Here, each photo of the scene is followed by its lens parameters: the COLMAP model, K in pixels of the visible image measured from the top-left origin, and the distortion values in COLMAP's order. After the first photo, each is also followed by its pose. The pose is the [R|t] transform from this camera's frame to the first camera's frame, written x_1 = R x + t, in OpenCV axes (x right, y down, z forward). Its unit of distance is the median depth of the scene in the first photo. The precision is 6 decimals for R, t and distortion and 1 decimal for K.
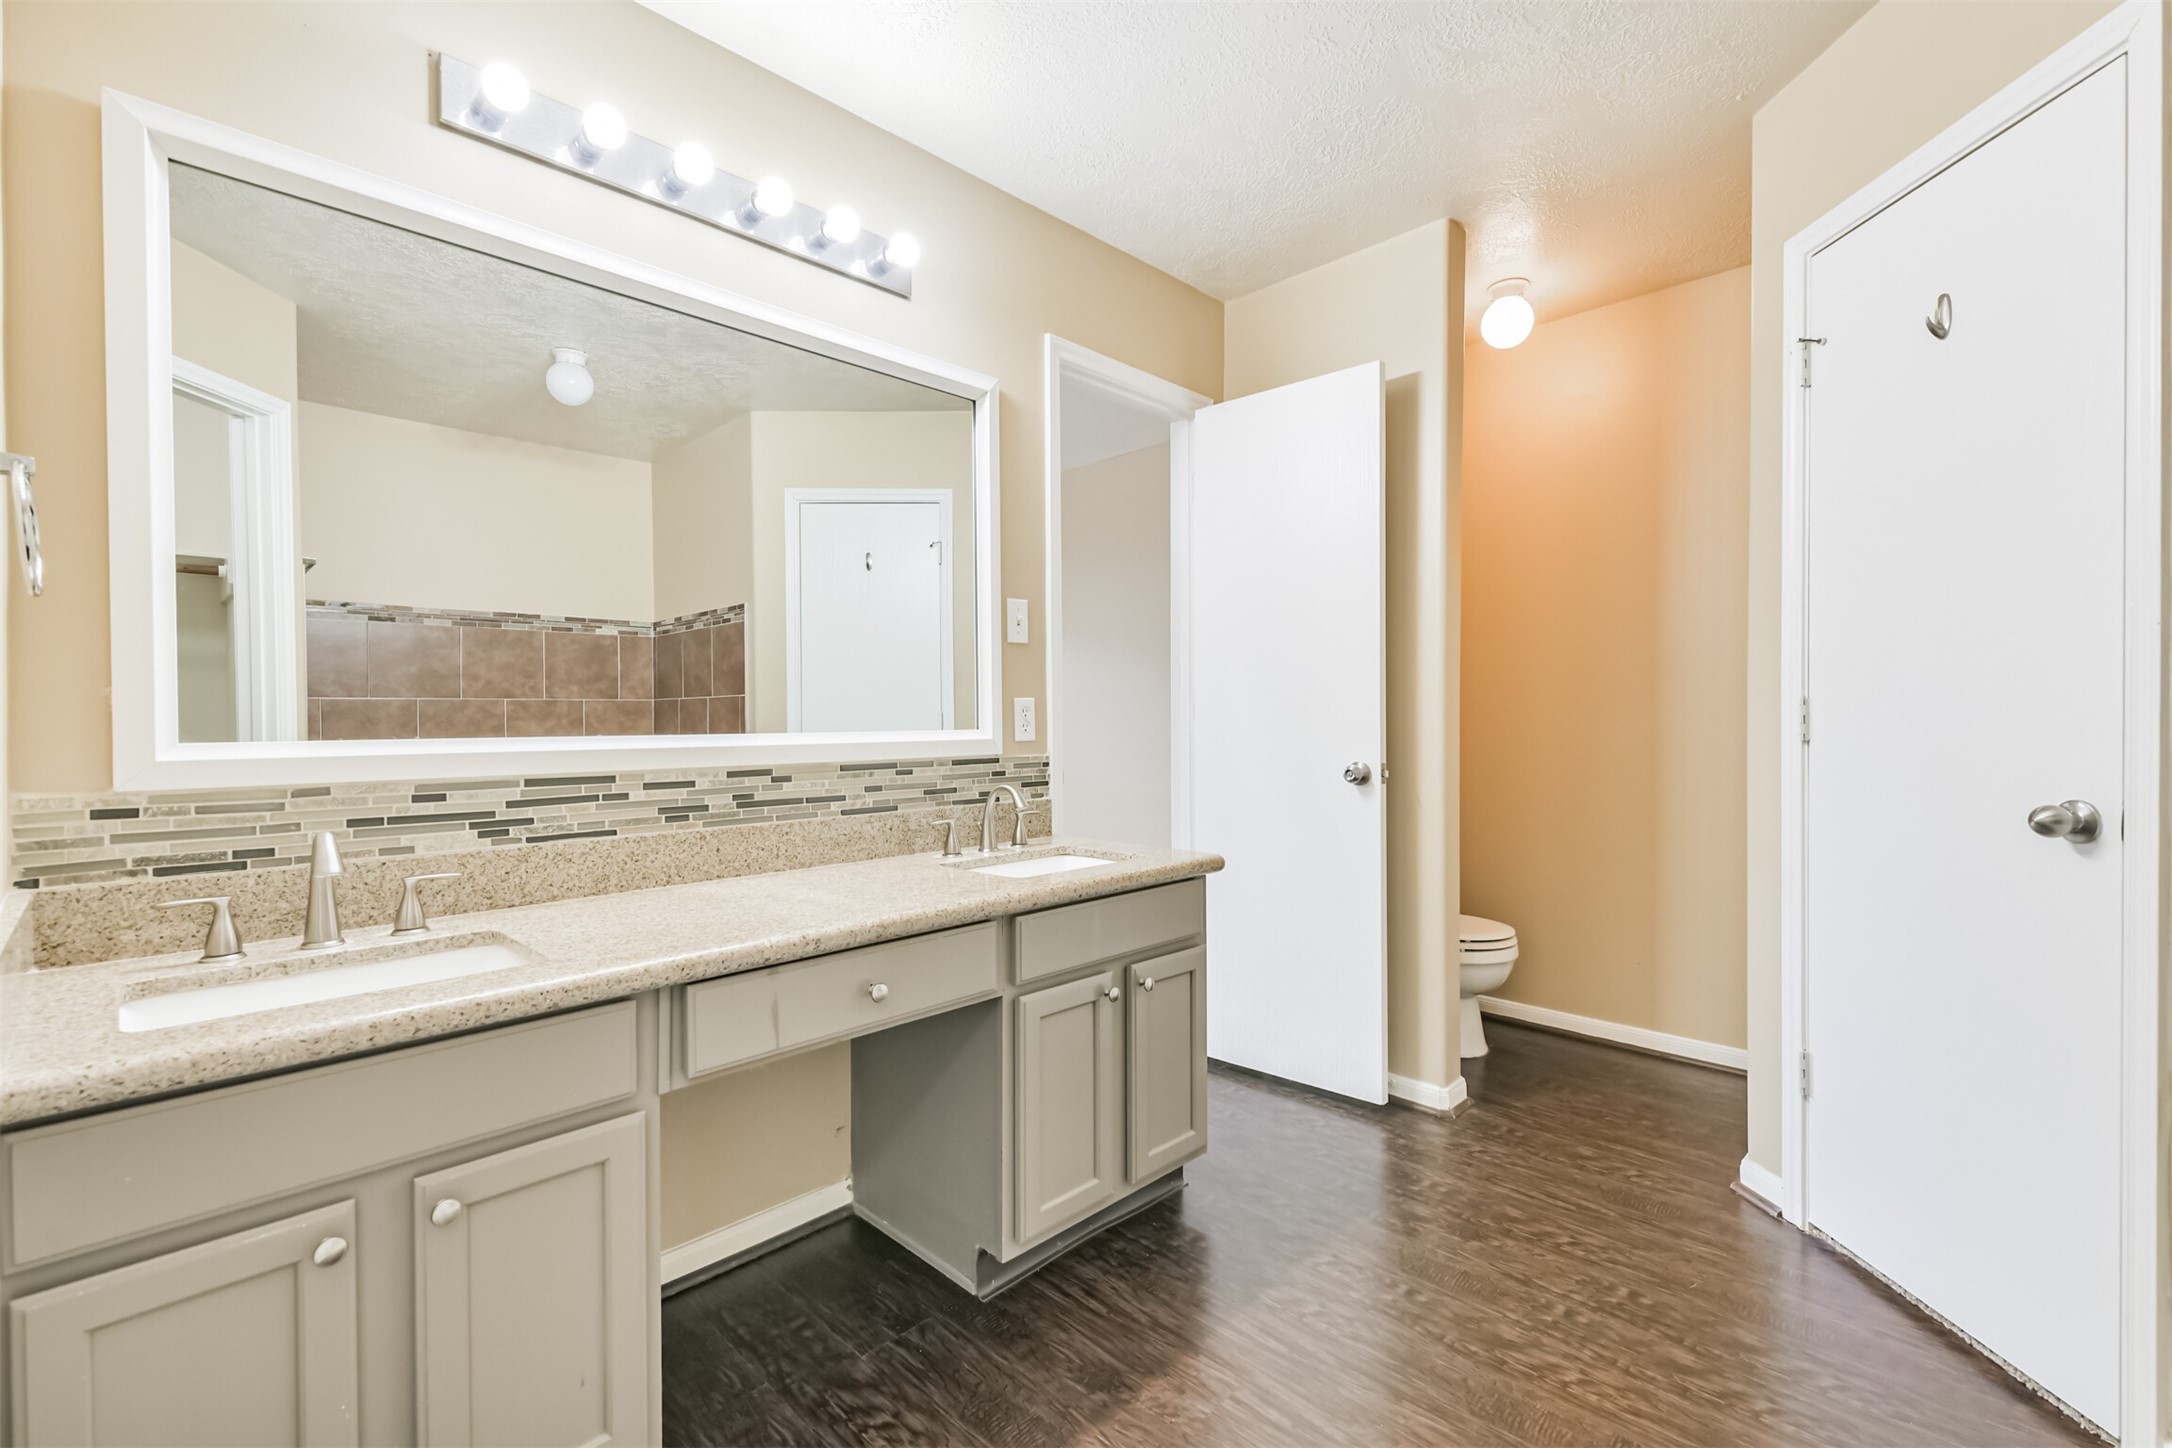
lens RADIAL K [[929.2, 0, 1089.7], [0, 929.2, 727.1], [0, 0, 1]] dist [0.022932, -0.008666]
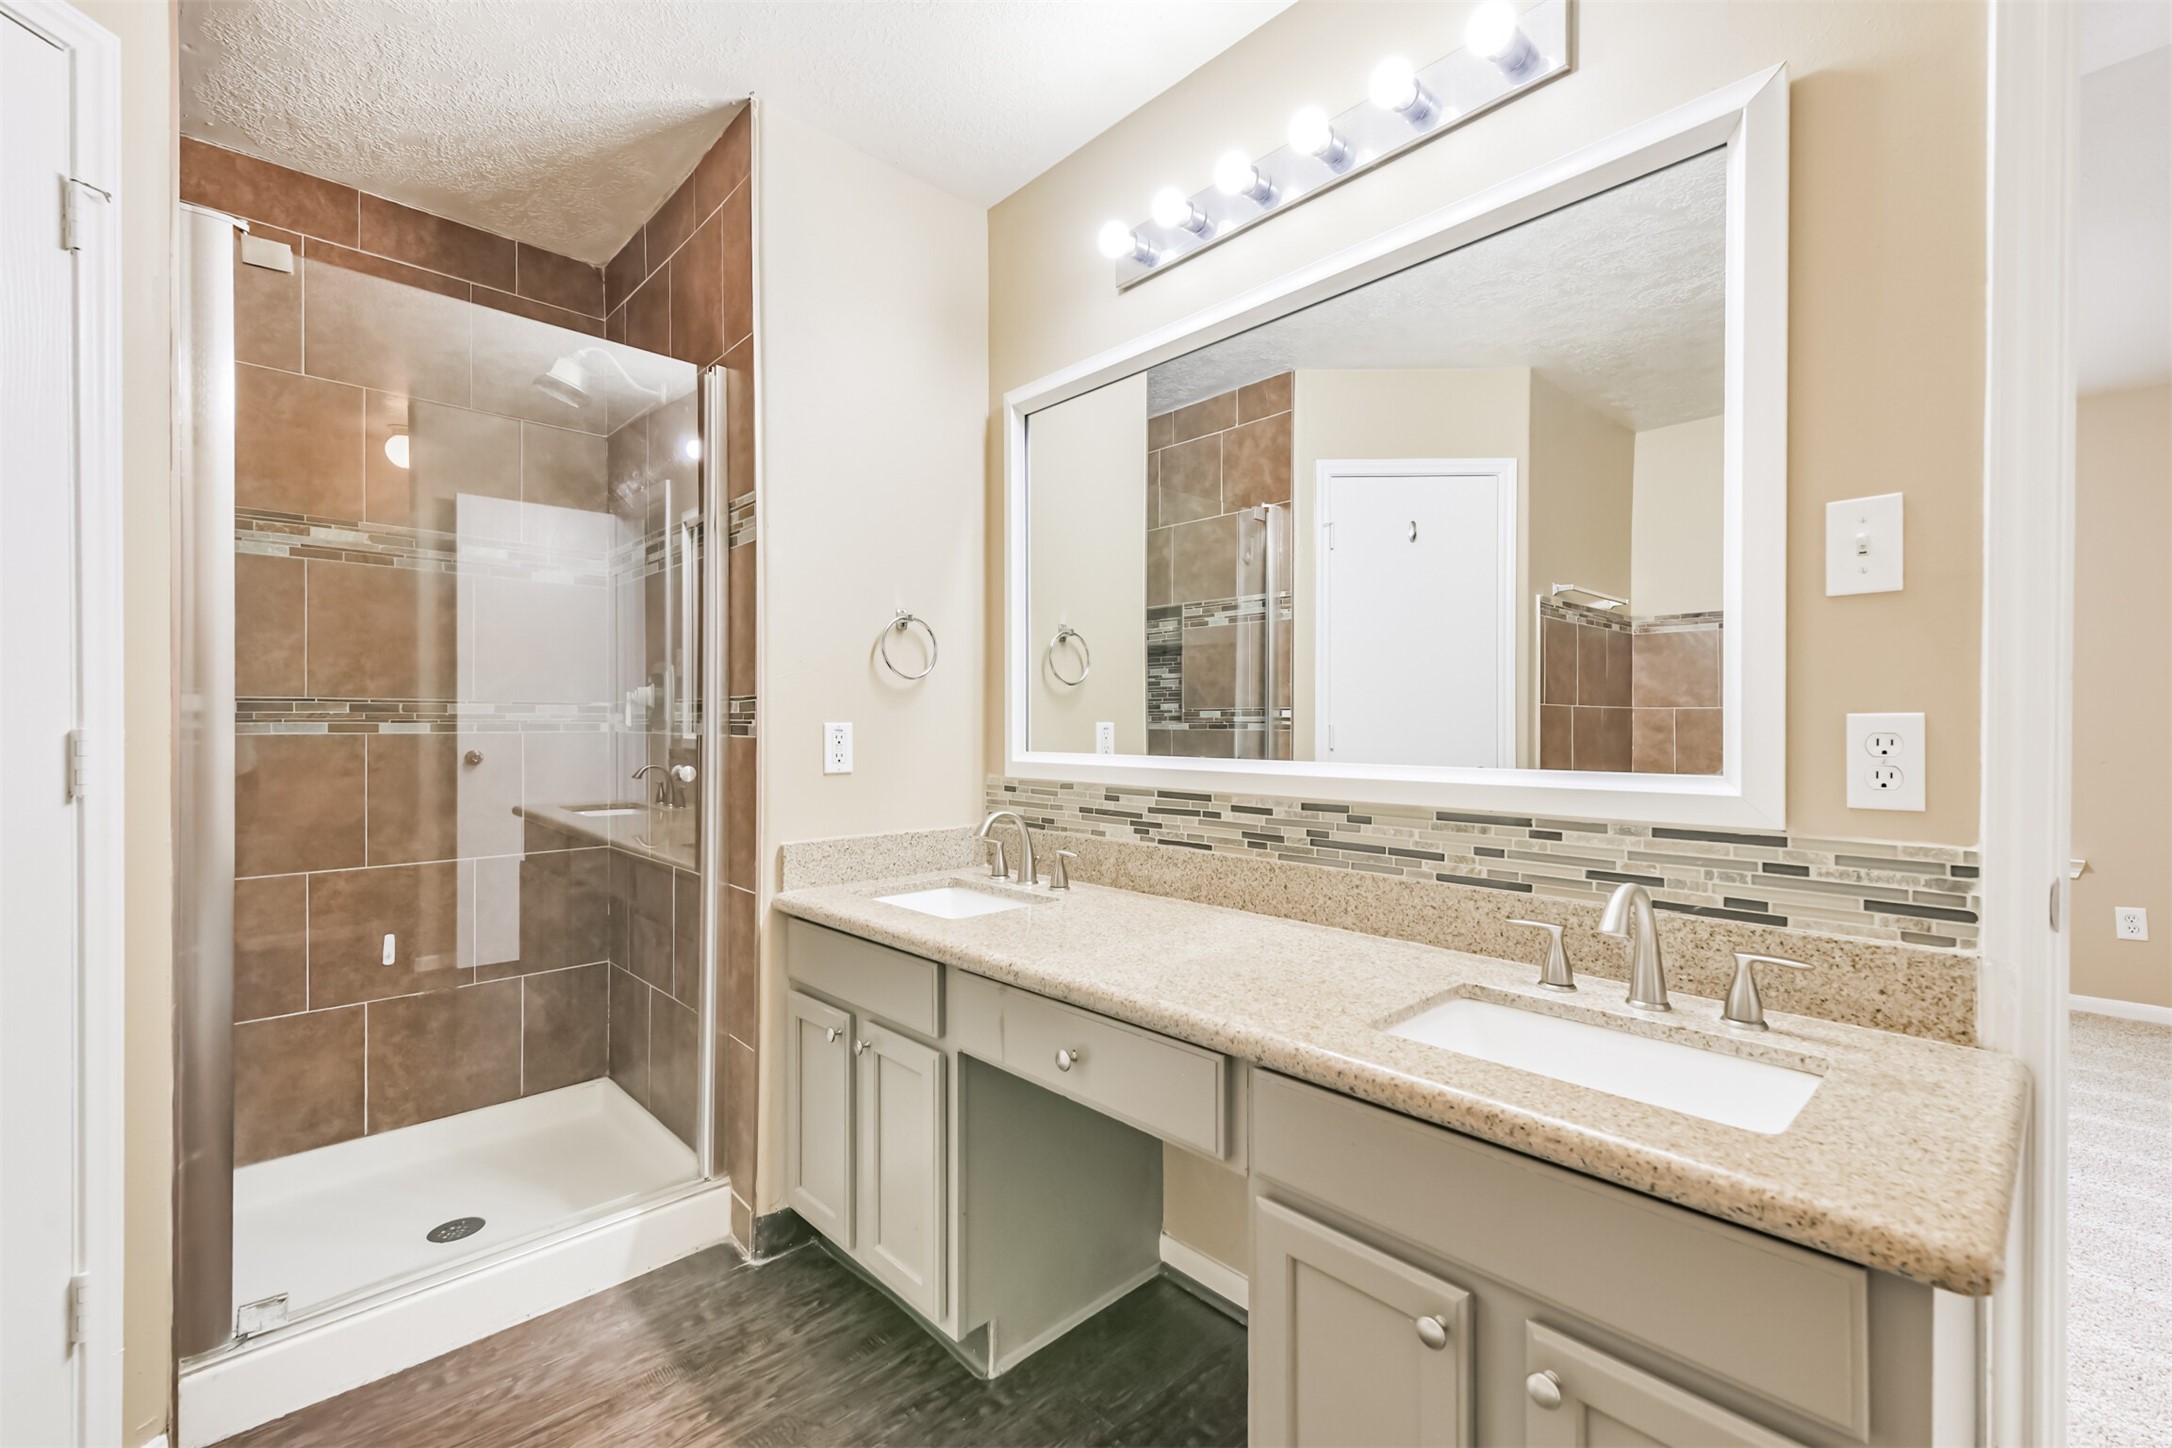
lens RADIAL K [[922.0, 0, 1080.1], [0, 922.0, 724.0], [0, 0, 1]] dist [0.030729, -0.009060]
pose [[-0.035277, 0.008490, -0.999342, 0.509699], [-0.008251, 0.999927, 0.008786, -0.034614], [0.999344, 0.008555, -0.035204, 0.810251]]
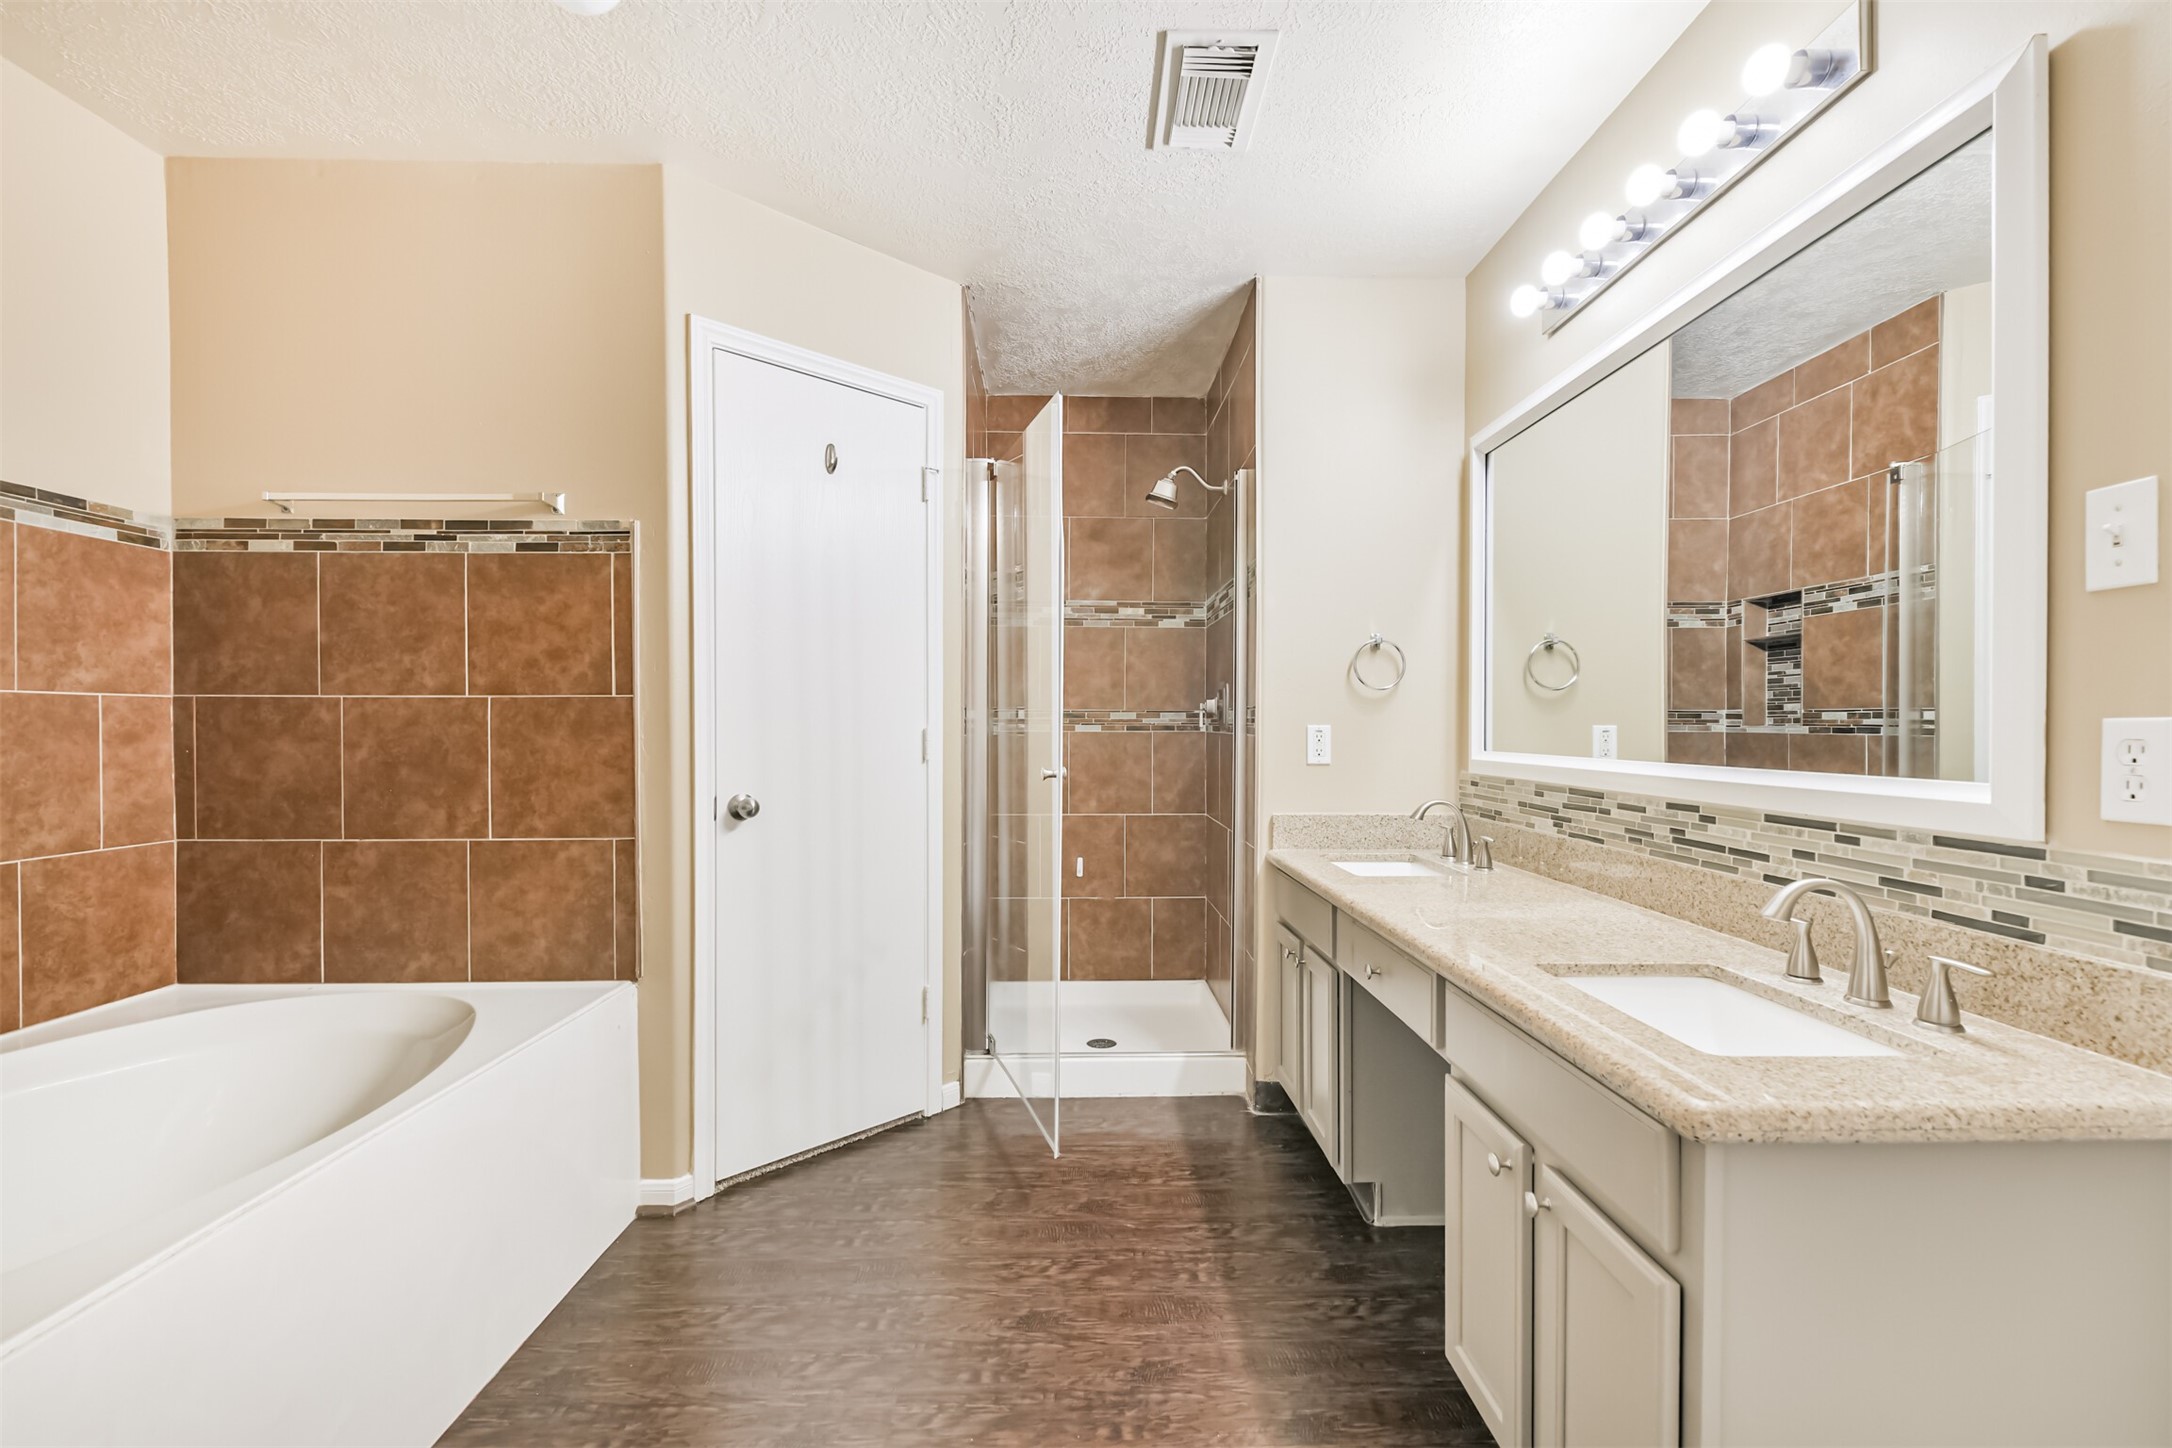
lens RADIAL K [[938.5, 0, 1086.0], [0, 938.5, 724.0], [0, 0, 1]] dist [0.017849, -0.000266]
pose [[-0.695237, 0.006134, -0.718754, 0.716911], [-0.002641, 0.999935, 0.011088, -0.041394], [0.718776, 0.009607, -0.695176, 1.236723]]
